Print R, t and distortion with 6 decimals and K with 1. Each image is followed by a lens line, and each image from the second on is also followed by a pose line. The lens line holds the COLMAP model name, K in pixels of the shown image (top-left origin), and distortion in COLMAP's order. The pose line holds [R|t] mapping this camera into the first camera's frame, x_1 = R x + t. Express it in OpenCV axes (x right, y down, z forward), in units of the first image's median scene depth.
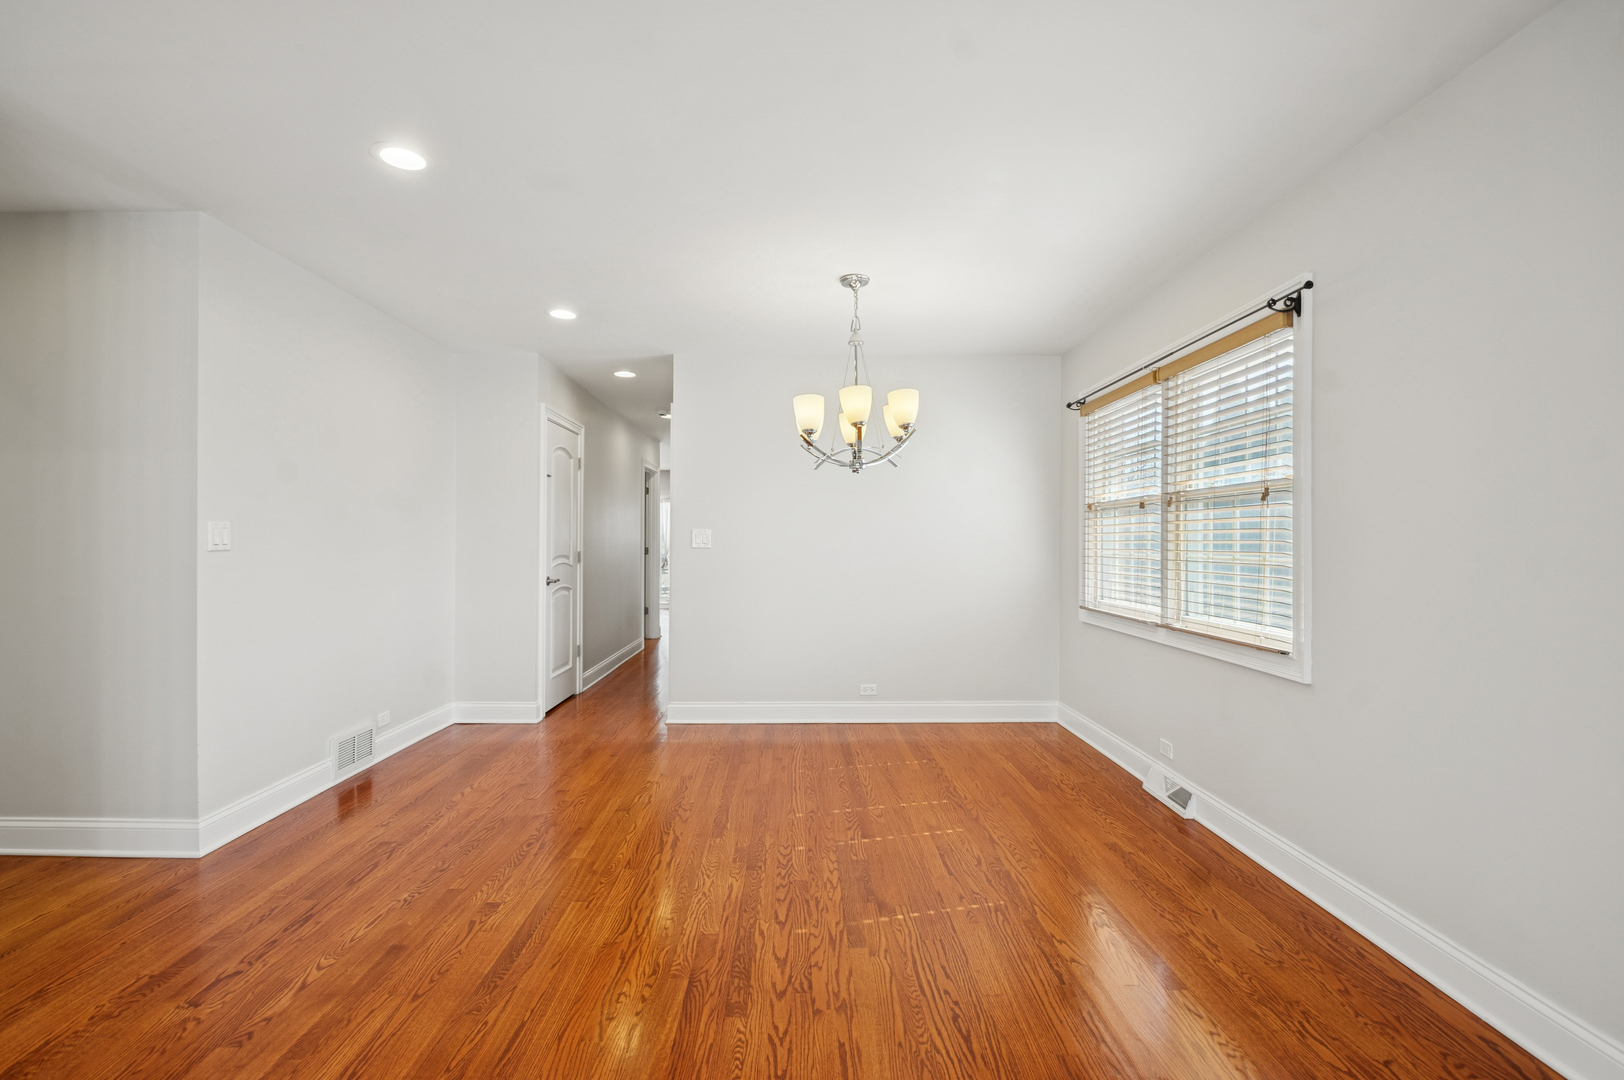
lens RADIAL K [[722.0, 0, 808.9], [0, 722.0, 543.0], [0, 0, 1]] dist [-0.017397, -0.000686]
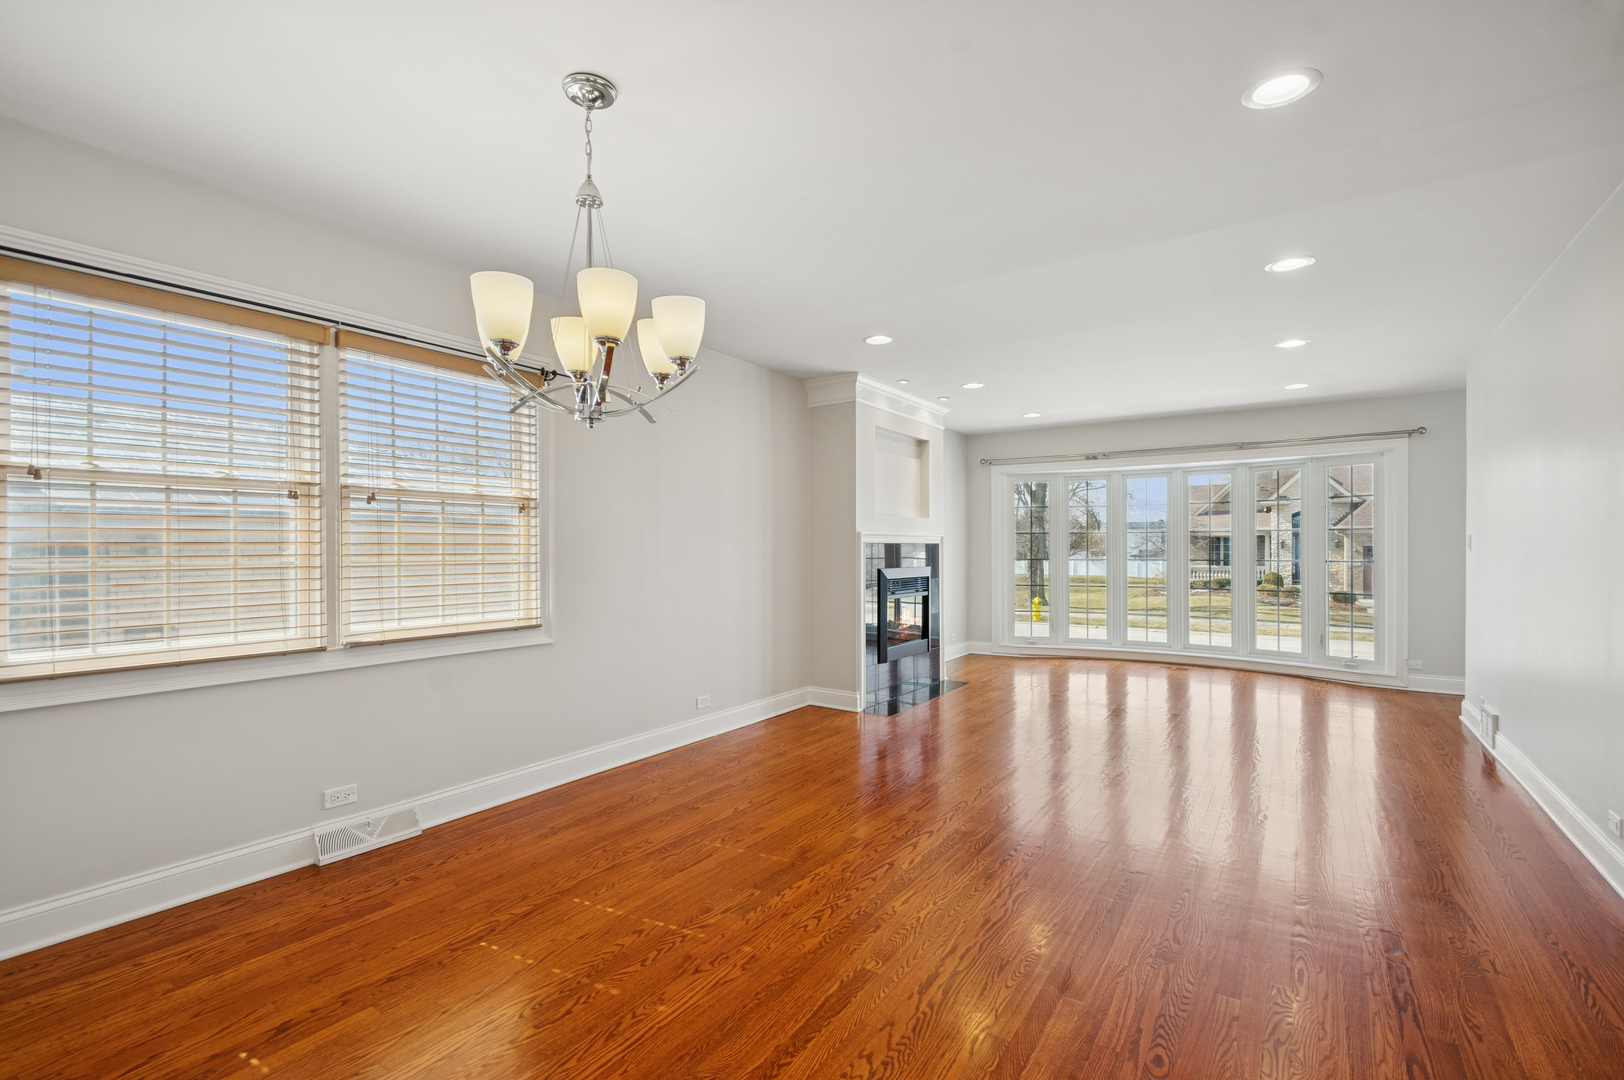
lens RADIAL K [[722.0, 0, 801.9], [0, 722.0, 544.2], [0, 0, 1]] dist [-0.017397, -0.000686]
pose [[-0.812823, -0.002256, 0.582506, -0.512982], [-0.003158, 0.999995, -0.000534, -0.001723], [-0.582502, -0.002273, -0.812826, 1.719629]]
